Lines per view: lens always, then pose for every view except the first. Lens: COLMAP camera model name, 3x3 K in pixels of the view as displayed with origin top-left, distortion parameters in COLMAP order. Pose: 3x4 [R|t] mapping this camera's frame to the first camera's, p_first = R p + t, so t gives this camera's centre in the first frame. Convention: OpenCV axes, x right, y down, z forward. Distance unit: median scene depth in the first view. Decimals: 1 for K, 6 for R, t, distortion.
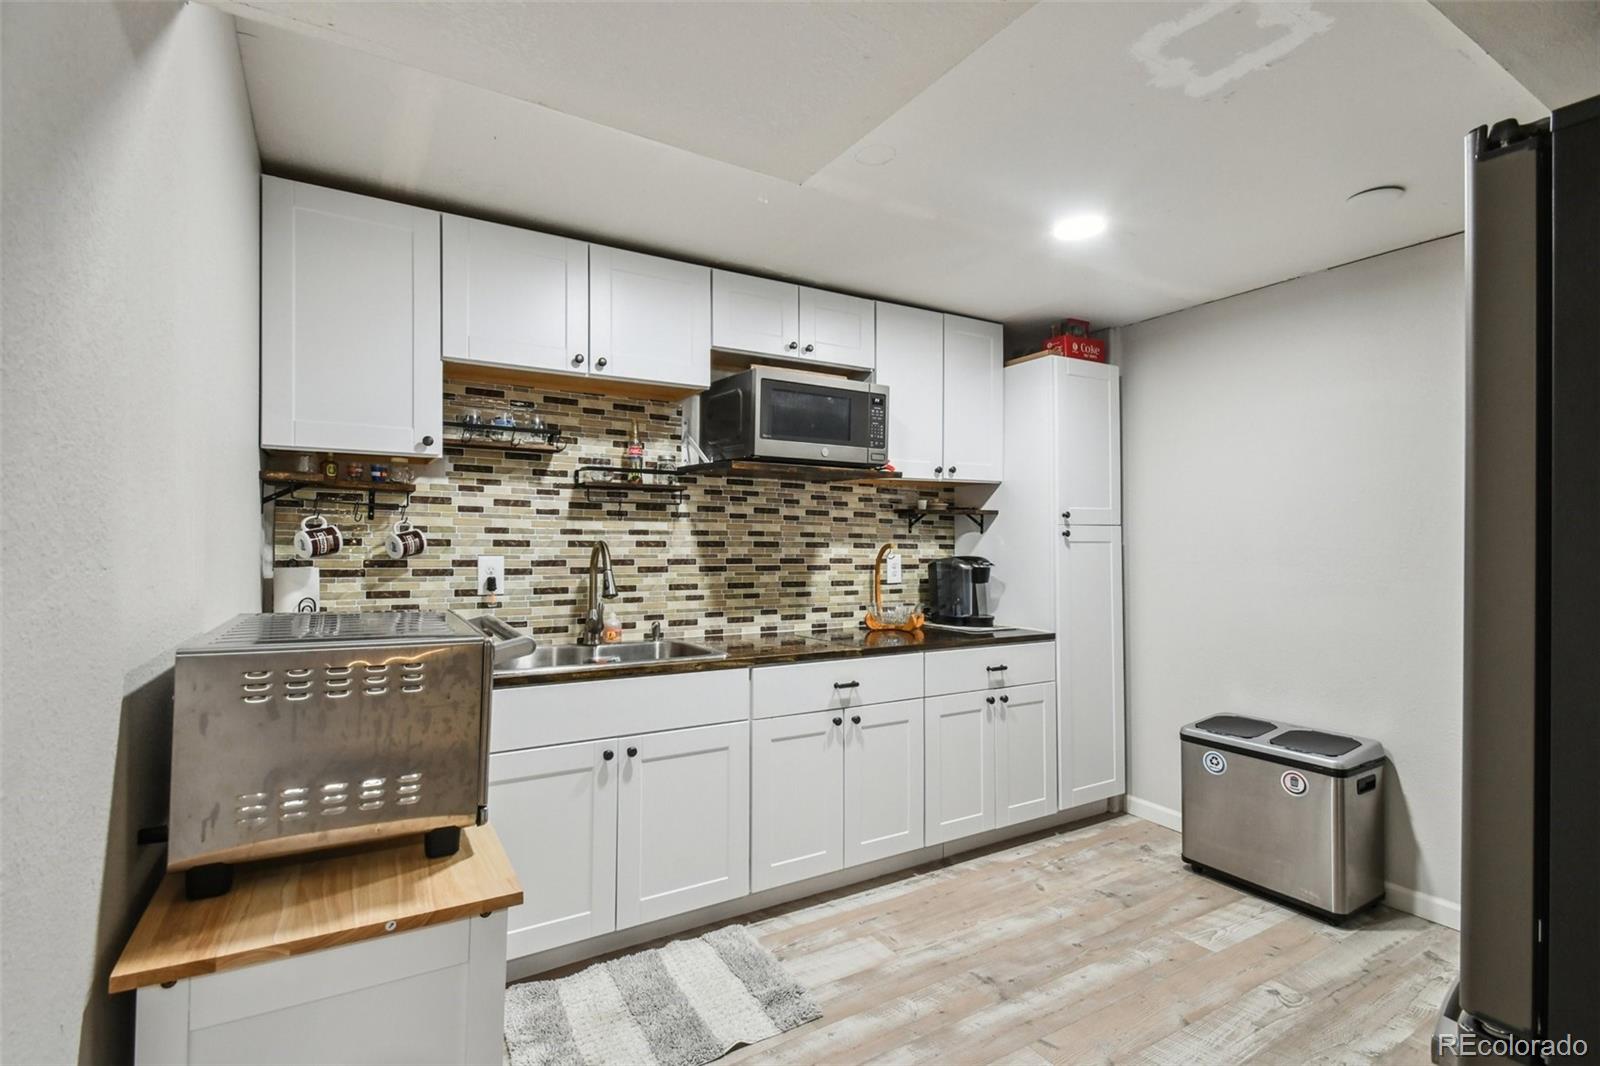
lens RADIAL K [[725.8, 0, 783.7], [0, 725.8, 537.8], [0, 0, 1]] dist [0.001789, -0.000067]
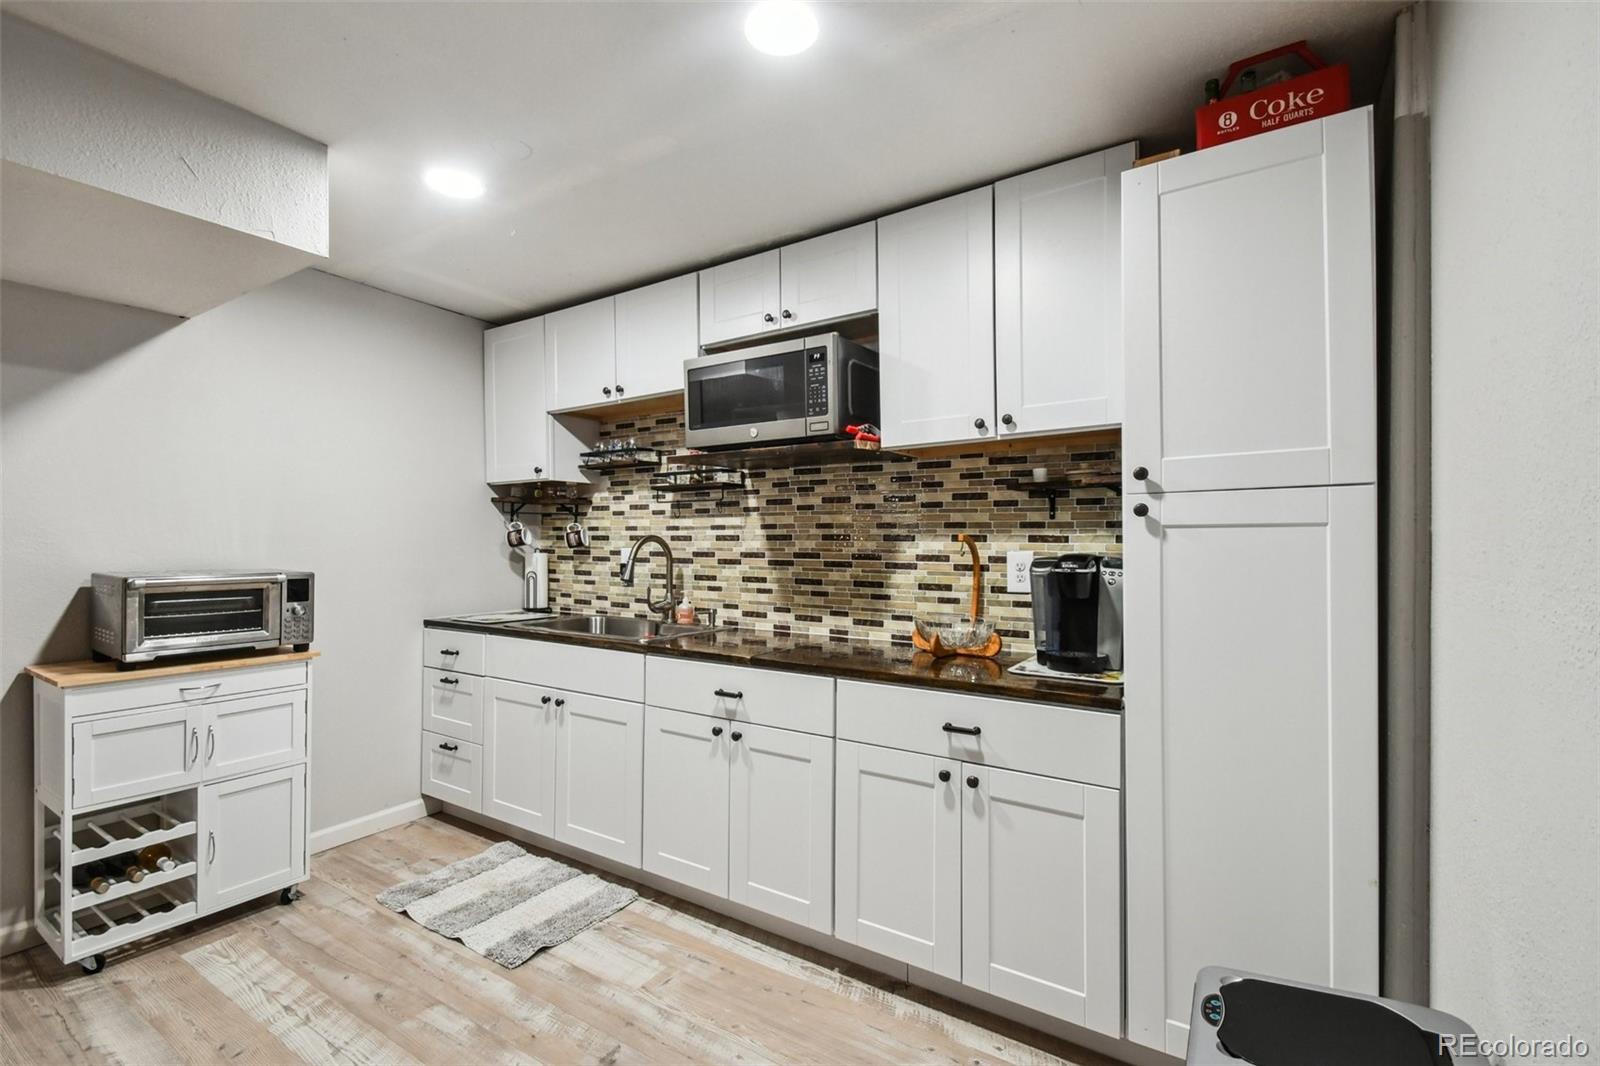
lens RADIAL K [[718.8, 0, 791.3], [0, 718.8, 547.2], [0, 0, 1]] dist [0.012874, -0.000808]
pose [[0.440886, 0.000557, -0.897563, 0.786823], [0.006398, 0.999972, 0.003763, 0.018071], [0.897540, -0.007402, 0.440870, 0.590328]]
